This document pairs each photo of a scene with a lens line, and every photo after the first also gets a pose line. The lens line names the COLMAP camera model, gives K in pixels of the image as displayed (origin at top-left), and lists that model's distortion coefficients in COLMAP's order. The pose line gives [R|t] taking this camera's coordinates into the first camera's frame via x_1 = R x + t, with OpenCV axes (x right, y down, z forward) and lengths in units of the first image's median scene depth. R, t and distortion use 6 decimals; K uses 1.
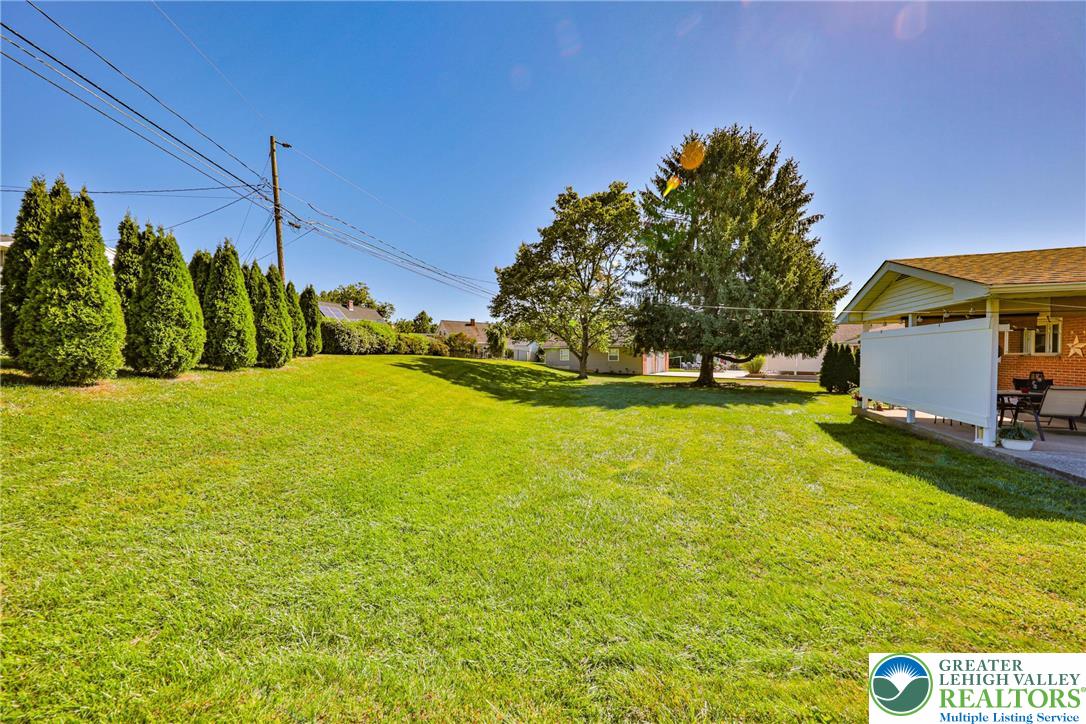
lens RADIAL K [[368.5, 0, 543.0], [0, 368.5, 362.0], [0, 0, 1]] dist [-0.000953, -0.000206]
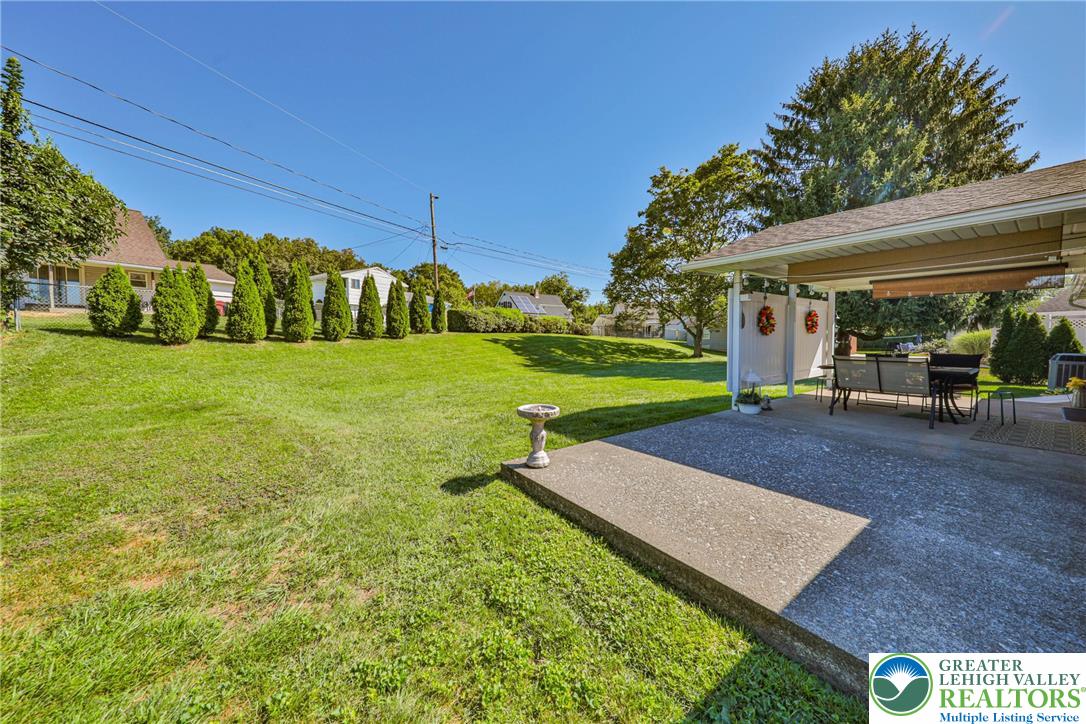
lens RADIAL K [[368.5, 0, 543.0], [0, 368.5, 362.0], [0, 0, 1]] dist [-0.000953, -0.000206]
pose [[0.843569, 0.037342, -0.535722, 0.372811], [-0.008877, 0.998413, 0.055614, 0.009885], [0.536948, -0.042159, 0.842561, -0.058612]]
